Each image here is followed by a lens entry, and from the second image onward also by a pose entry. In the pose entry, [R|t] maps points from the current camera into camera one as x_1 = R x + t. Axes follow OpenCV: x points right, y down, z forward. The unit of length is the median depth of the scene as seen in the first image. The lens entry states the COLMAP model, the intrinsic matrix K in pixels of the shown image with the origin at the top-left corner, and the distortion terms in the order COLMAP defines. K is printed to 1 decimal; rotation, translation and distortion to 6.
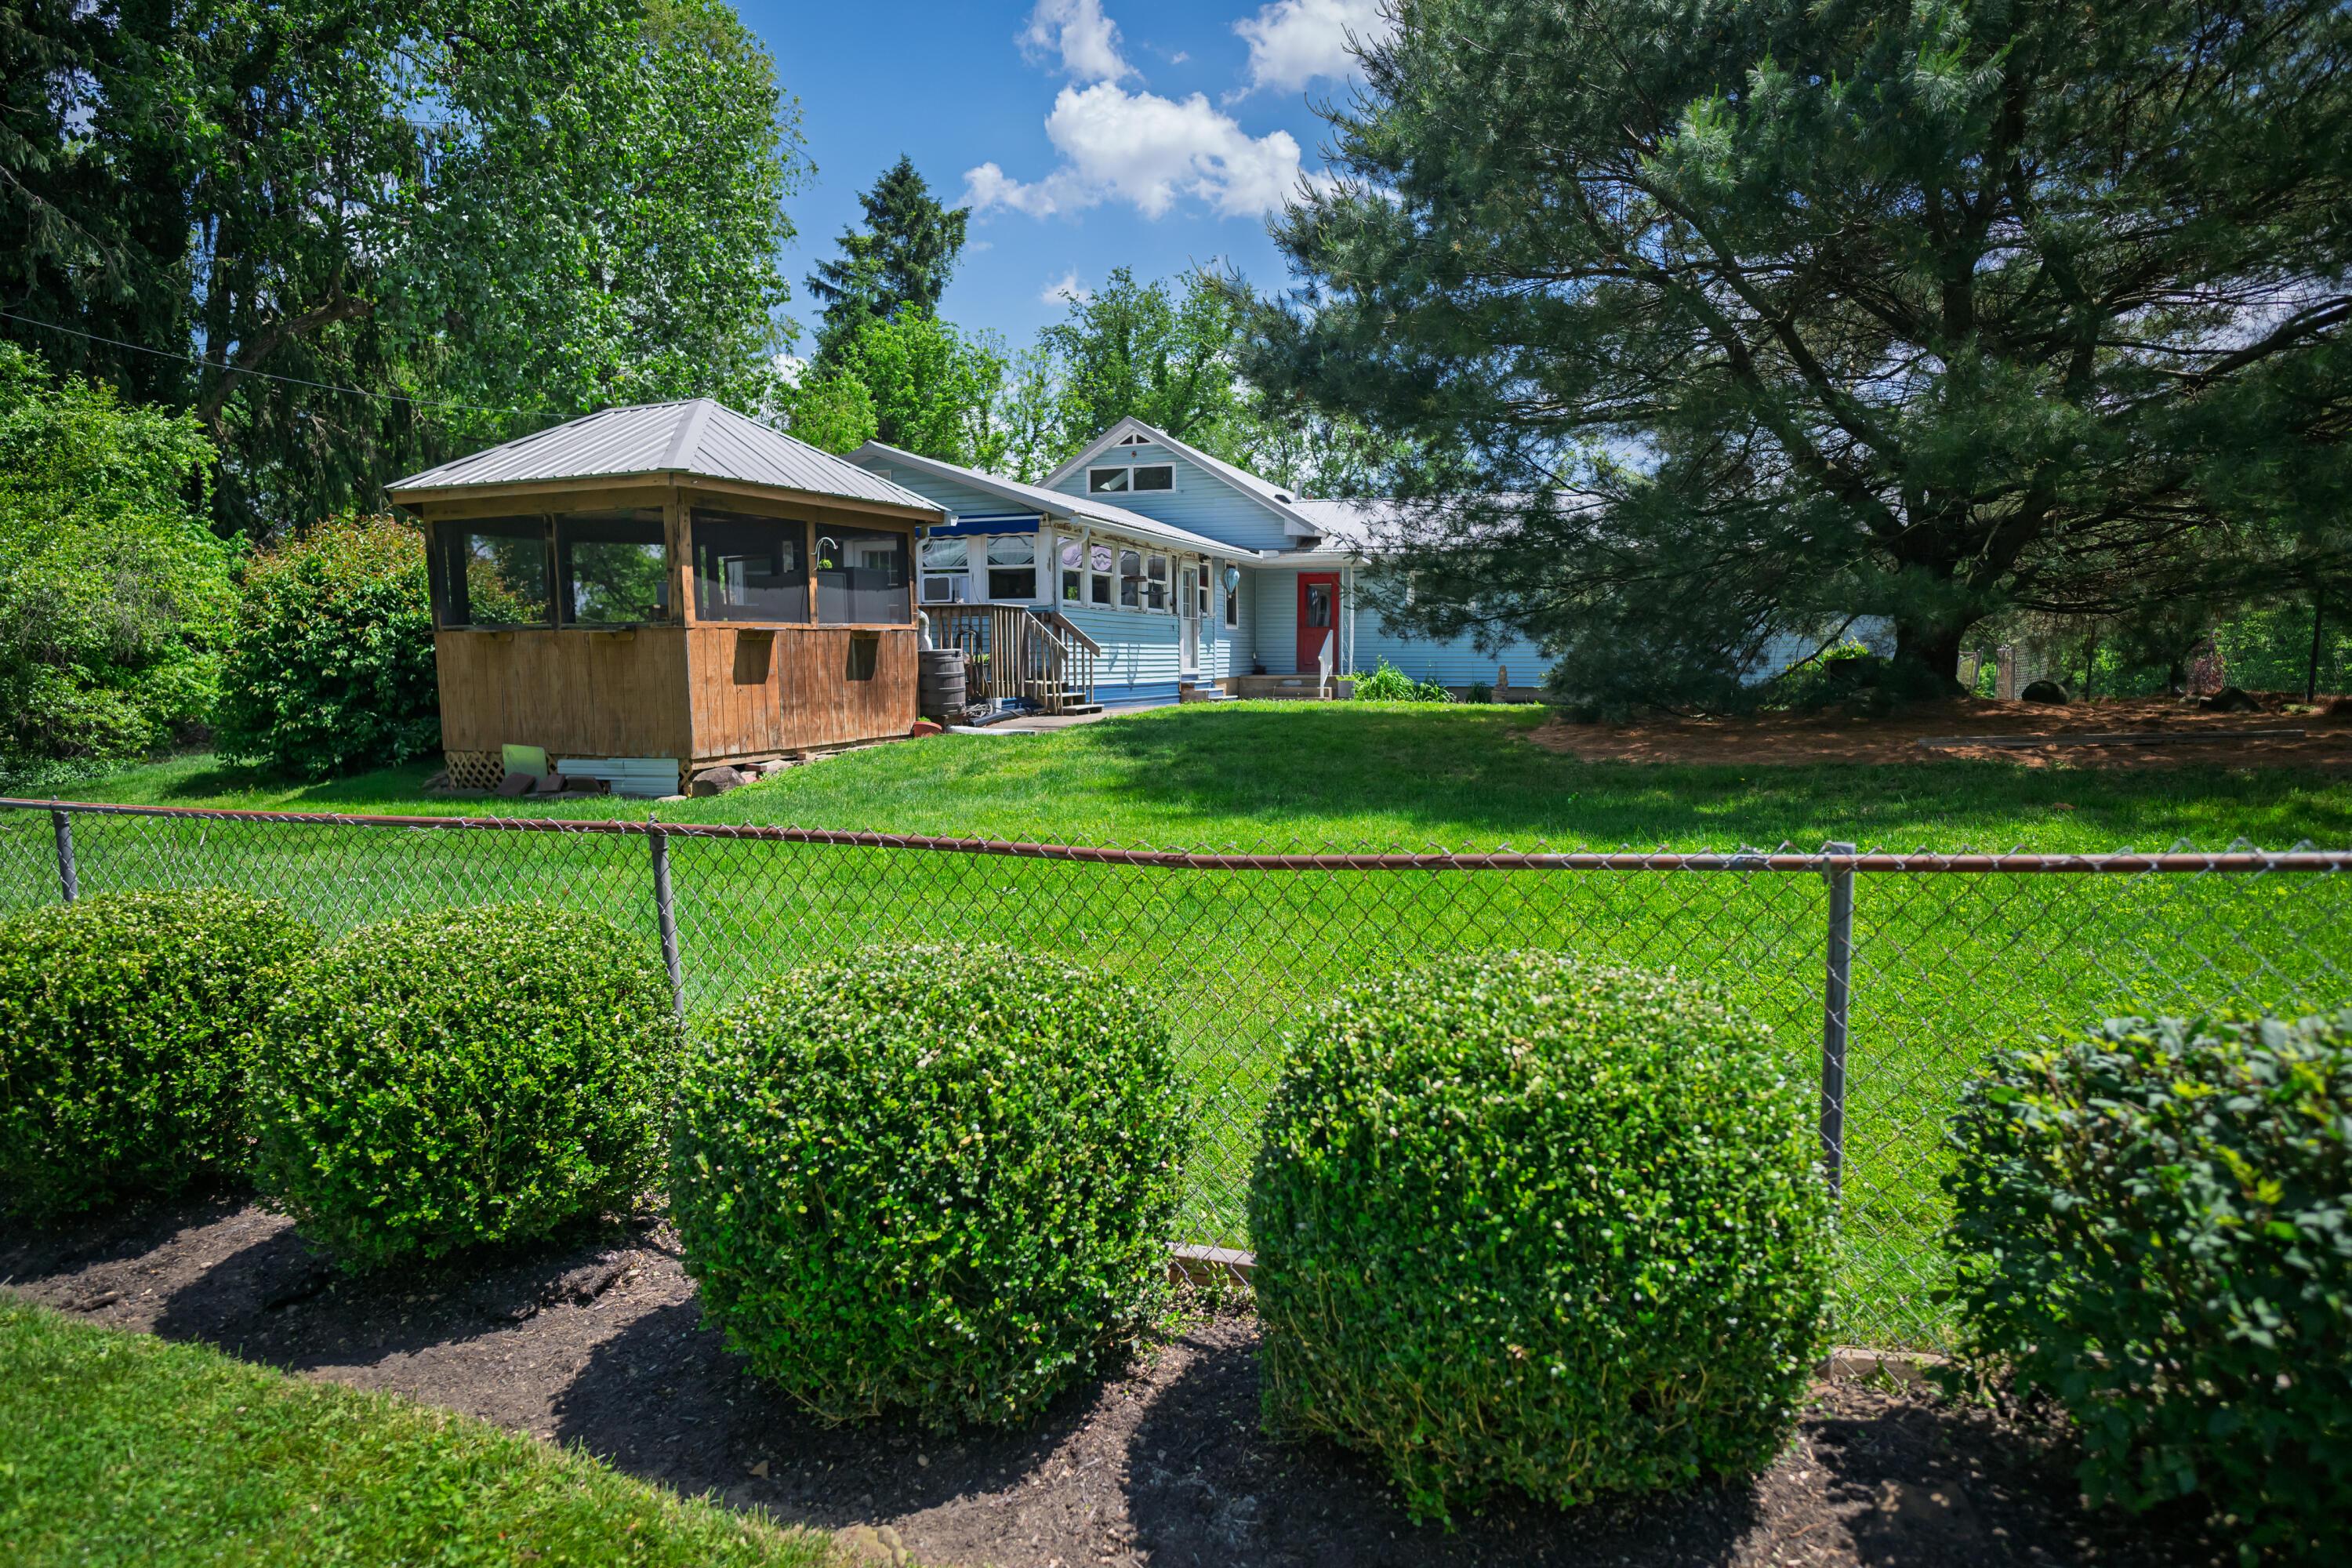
lens RADIAL K [[1321.8, 0, 1172.9], [0, 1321.8, 777.2], [0, 0, 1]] dist [0.000750, 0.002411]
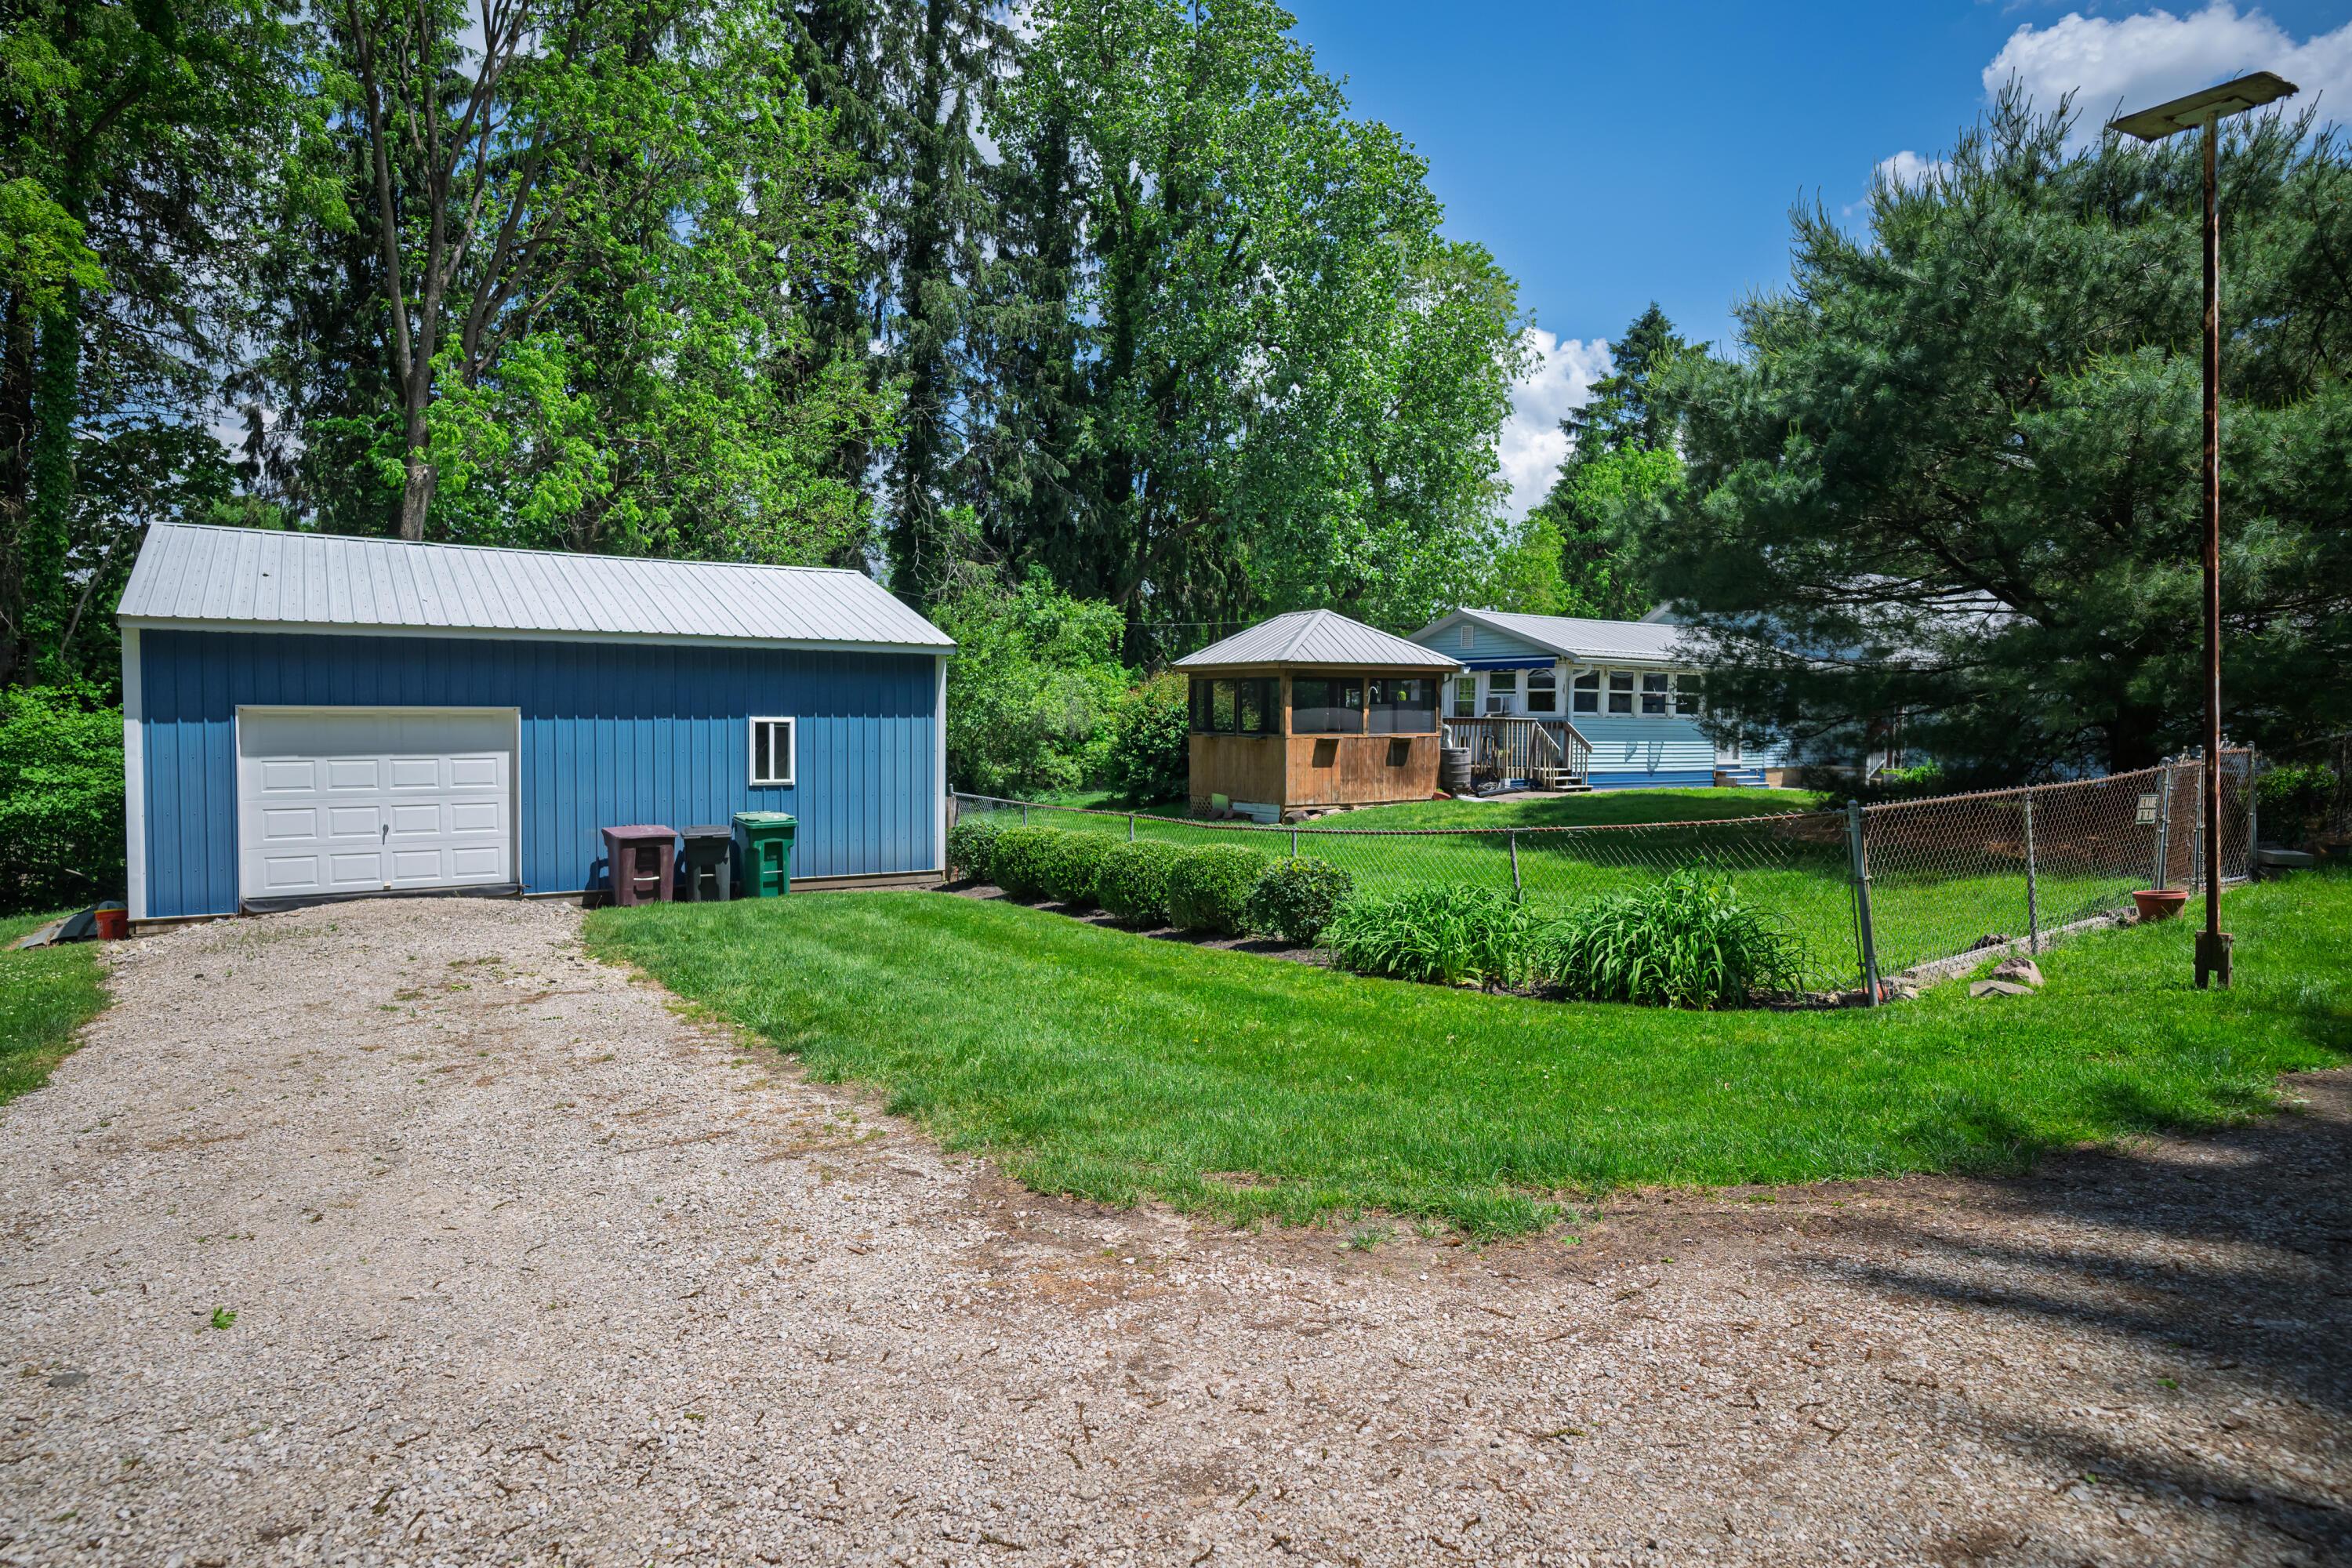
lens RADIAL K [[1321.8, 0, 1175.9], [0, 1321.8, 773.8], [0, 0, 1]] dist [0.000750, 0.002411]
pose [[0.813346, 0.039373, -0.580447, 0.505650], [-0.068667, 0.997230, -0.028574, 0.005441], [0.577714, 0.063098, 0.813797, -0.541927]]
